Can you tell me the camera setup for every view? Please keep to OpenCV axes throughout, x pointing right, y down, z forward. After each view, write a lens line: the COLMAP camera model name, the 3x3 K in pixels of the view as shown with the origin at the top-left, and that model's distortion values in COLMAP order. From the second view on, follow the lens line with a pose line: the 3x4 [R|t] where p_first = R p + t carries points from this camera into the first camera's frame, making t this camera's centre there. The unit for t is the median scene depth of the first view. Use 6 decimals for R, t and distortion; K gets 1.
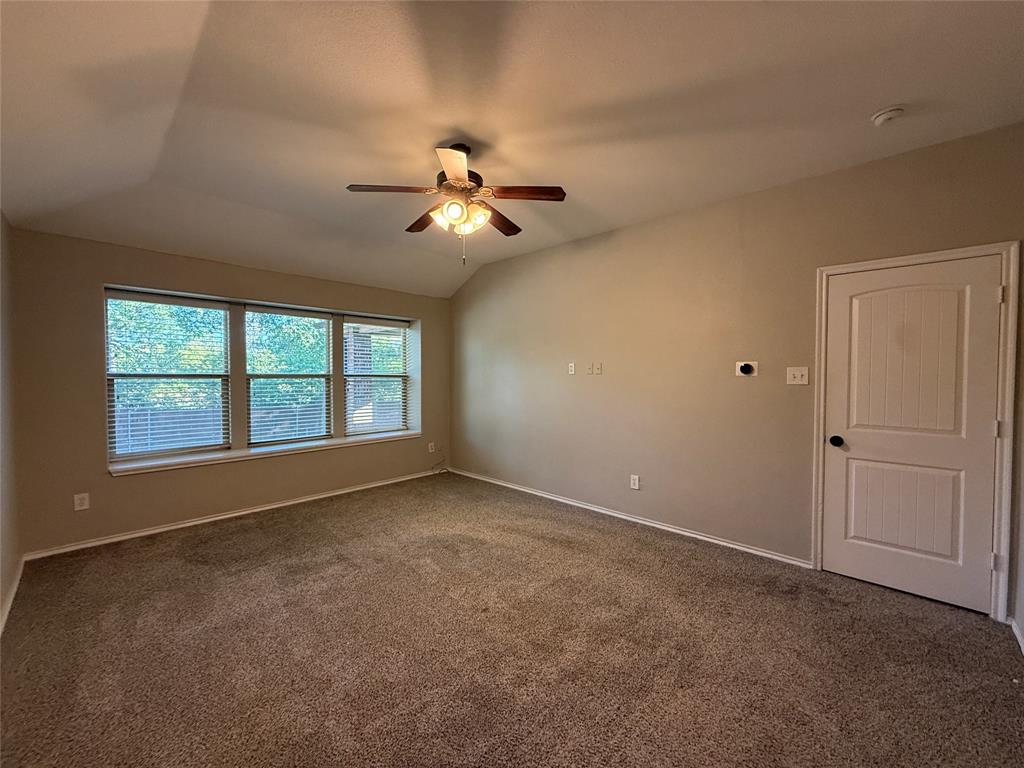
lens RADIAL K [[408.7, 0, 512.0], [0, 408.7, 384.0], [0, 0, 1]] dist [-0.000442, -0.000192]
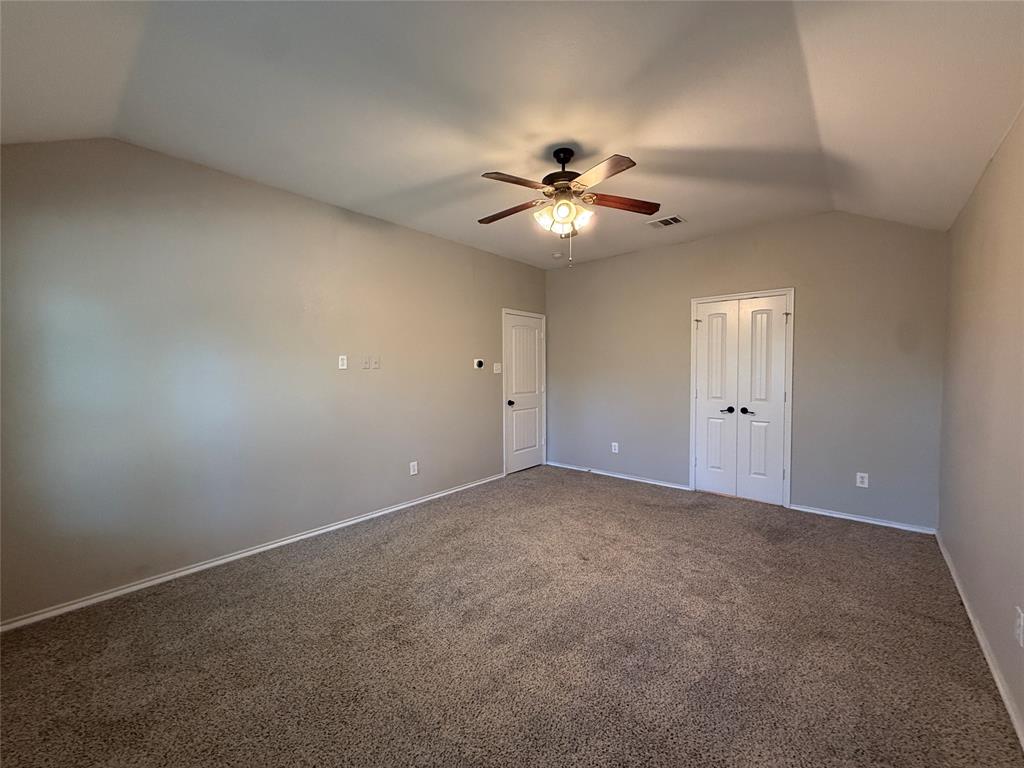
lens RADIAL K [[408.7, 0, 512.0], [0, 408.7, 384.0], [0, 0, 1]] dist [-0.000442, -0.000192]
pose [[-0.053892, -0.039284, 0.997774, -0.940856], [0.032573, 0.998625, 0.041077, -0.021912], [-0.998015, 0.034714, -0.052538, 0.951022]]
